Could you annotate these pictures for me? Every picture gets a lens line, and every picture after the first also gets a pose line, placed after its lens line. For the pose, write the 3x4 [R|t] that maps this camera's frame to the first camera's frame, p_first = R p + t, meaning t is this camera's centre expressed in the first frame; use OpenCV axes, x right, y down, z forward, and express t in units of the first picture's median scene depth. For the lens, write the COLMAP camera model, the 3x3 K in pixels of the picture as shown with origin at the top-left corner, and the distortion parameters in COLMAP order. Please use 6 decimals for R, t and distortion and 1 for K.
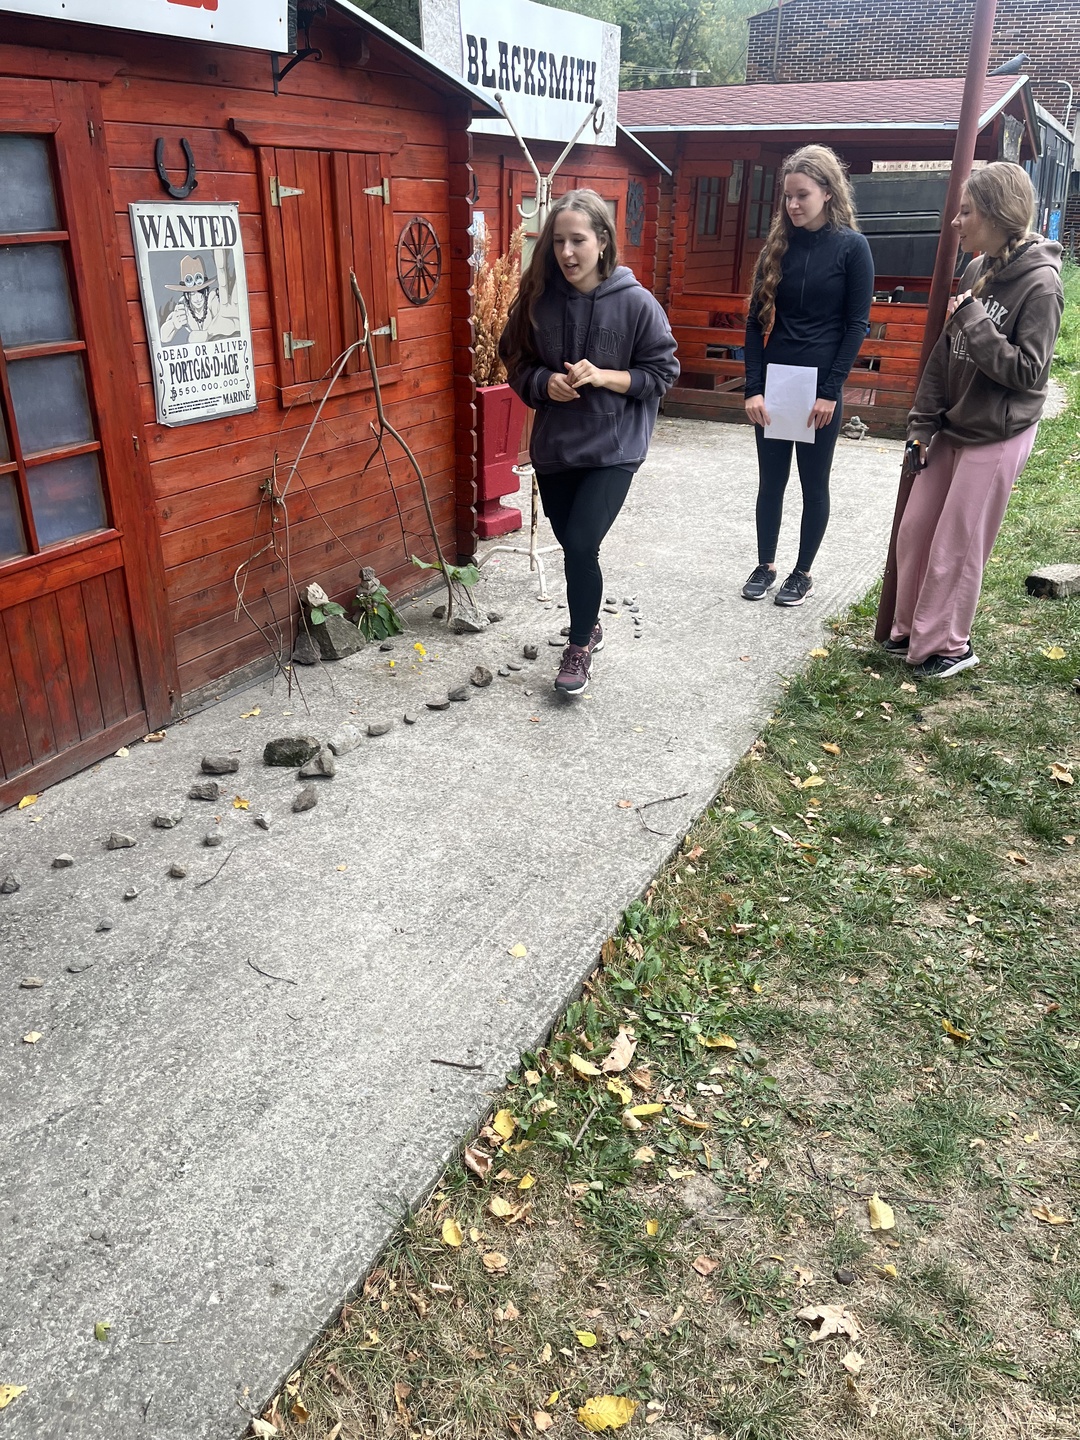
lens RADIAL K [[1095.8, 0, 534.8], [0, 1095.8, 726.1], [0, 0, 1]] dist [0.050347, -0.054335]
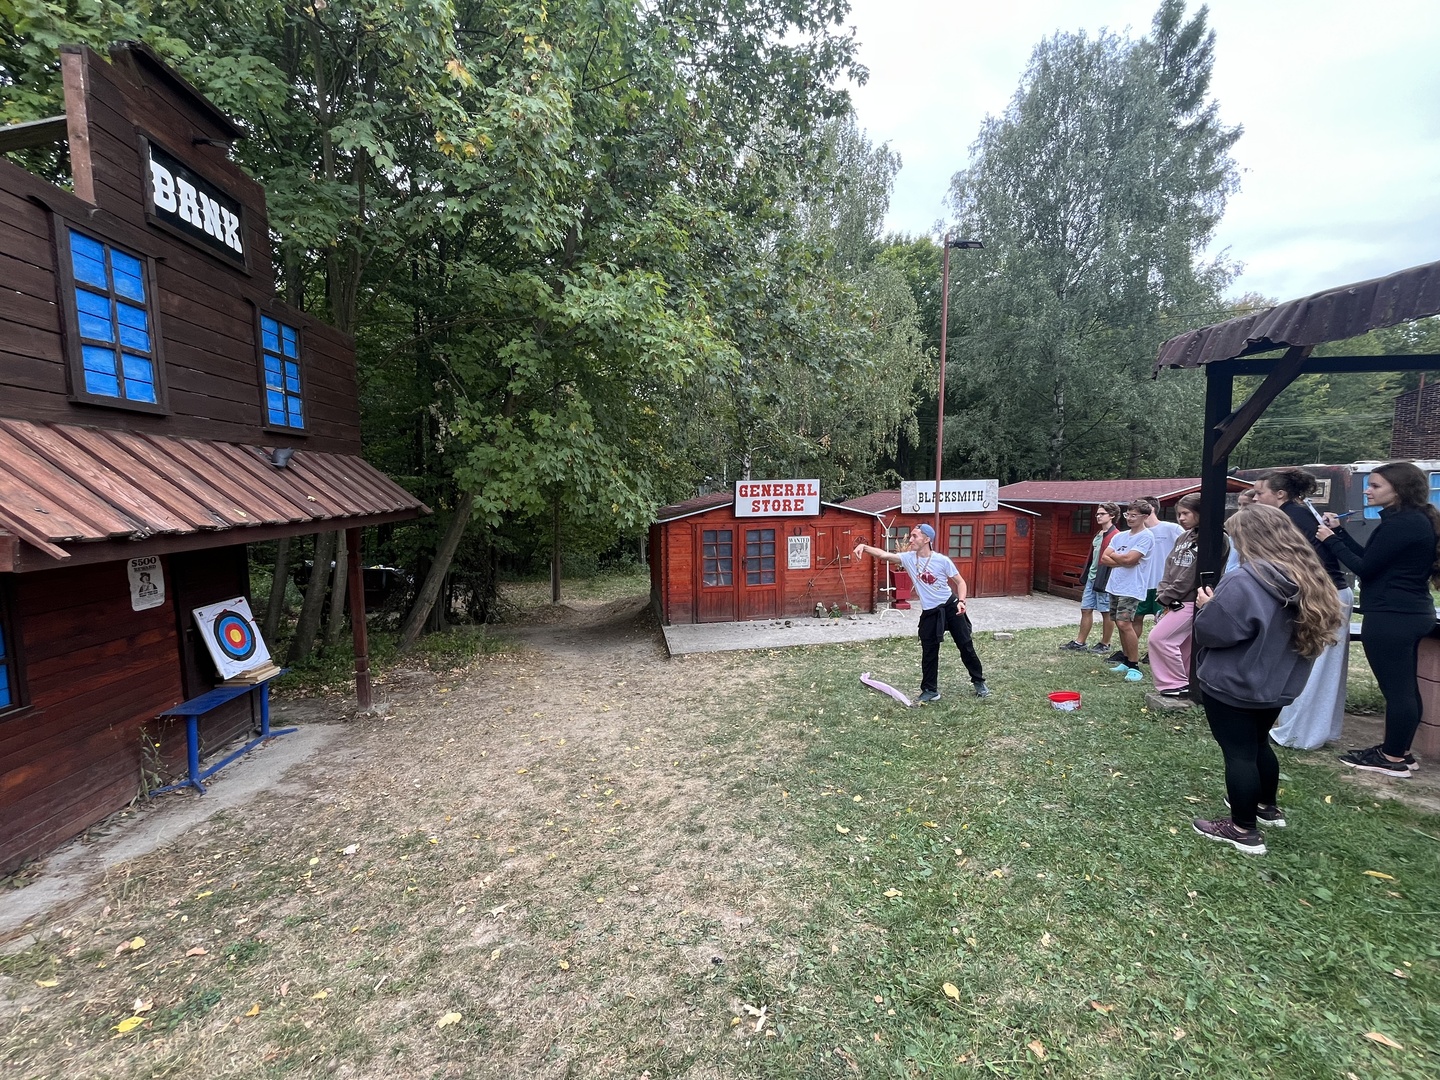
lens RADIAL K [[581.4, 0, 712.6], [0, 581.4, 540.5], [0, 0, 1]] dist [-0.005737, 0.000230]
pose [[0.612057, 0.048012, -0.789355, 1.506339], [-0.314890, 0.930409, -0.187571, 0.248239], [0.725418, 0.363364, 0.584582, -0.972972]]
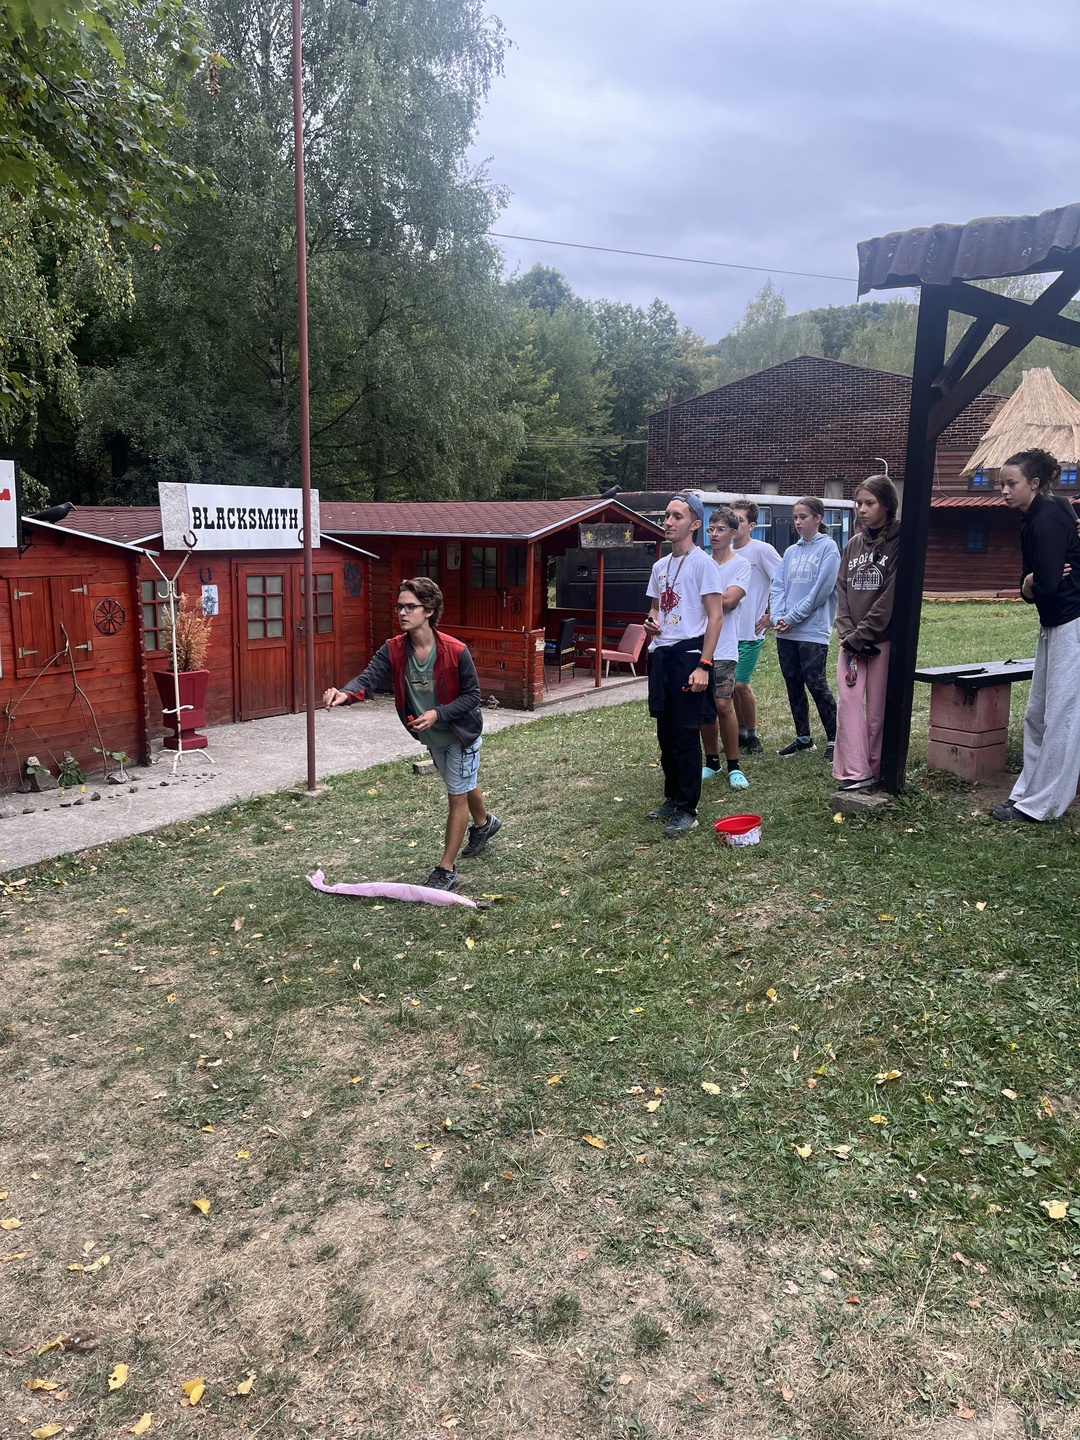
lens RADIAL K [[1095.8, 0, 542.6], [0, 1095.8, 726.7], [0, 0, 1]] dist [0.050347, -0.054335]
pose [[0.998067, 0.006953, -0.061765, 0.883220], [-0.022746, 0.965649, -0.258853, 0.334980], [0.057843, 0.259758, 0.963940, -0.998284]]
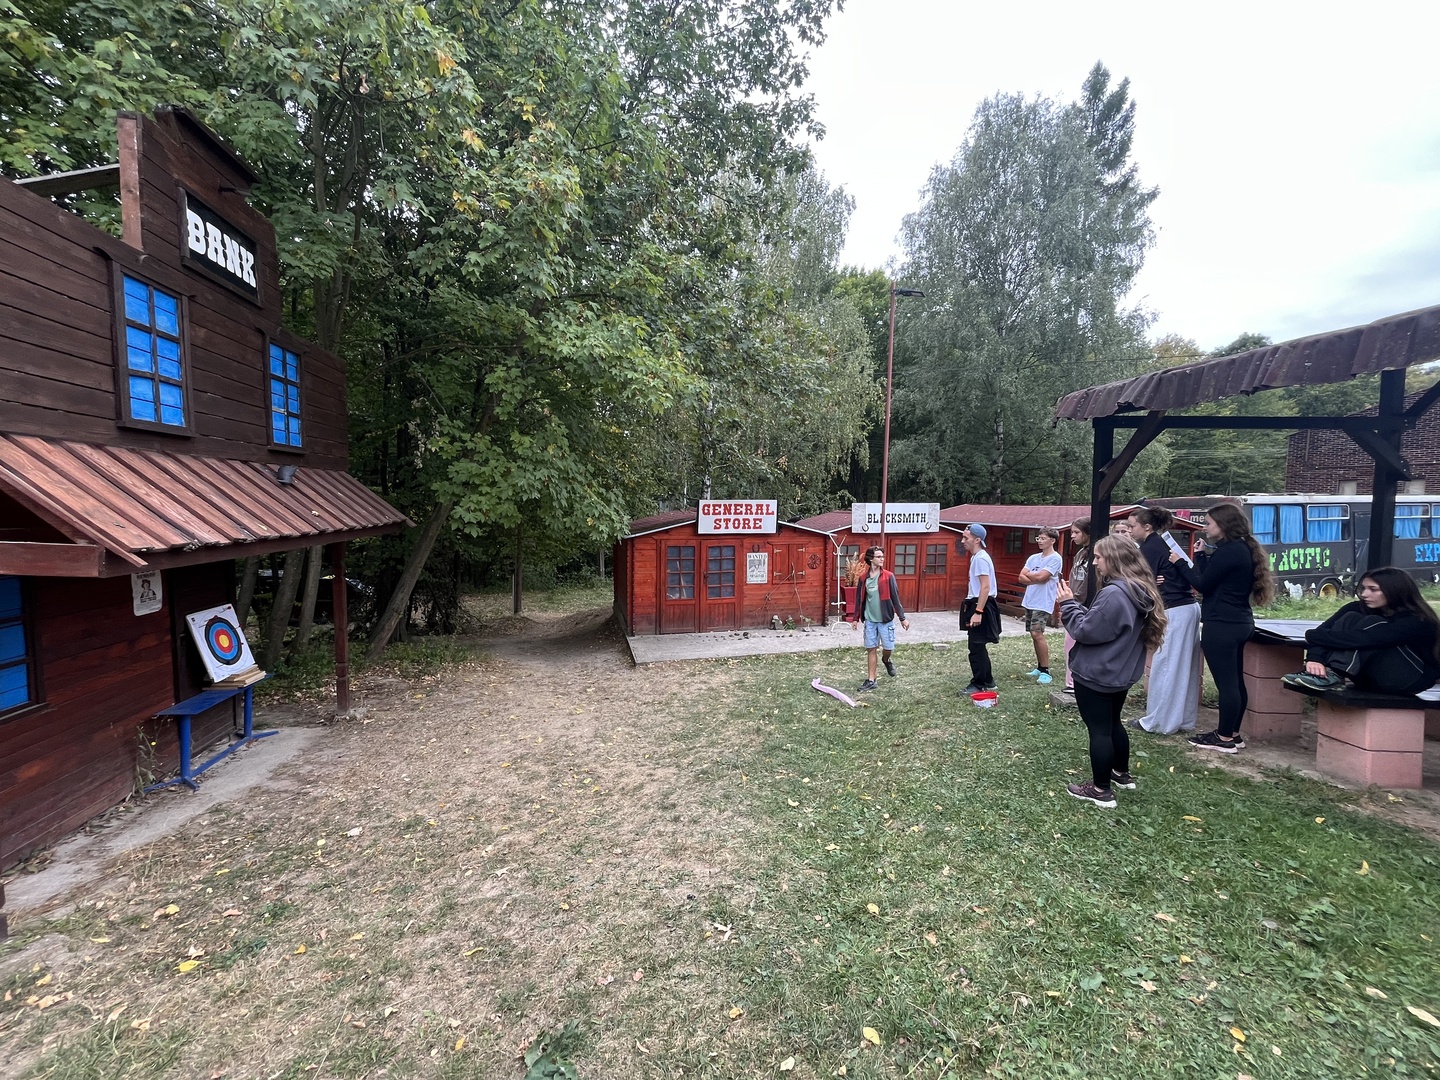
lens RADIAL K [[581.4, 0, 712.7], [0, 581.4, 539.5], [0, 0, 1]] dist [-0.005737, 0.000230]
pose [[0.667456, 0.037692, -0.743694, 1.604264], [-0.313766, 0.919966, -0.234975, 0.279702], [0.675317, 0.390182, 0.625864, -1.079775]]
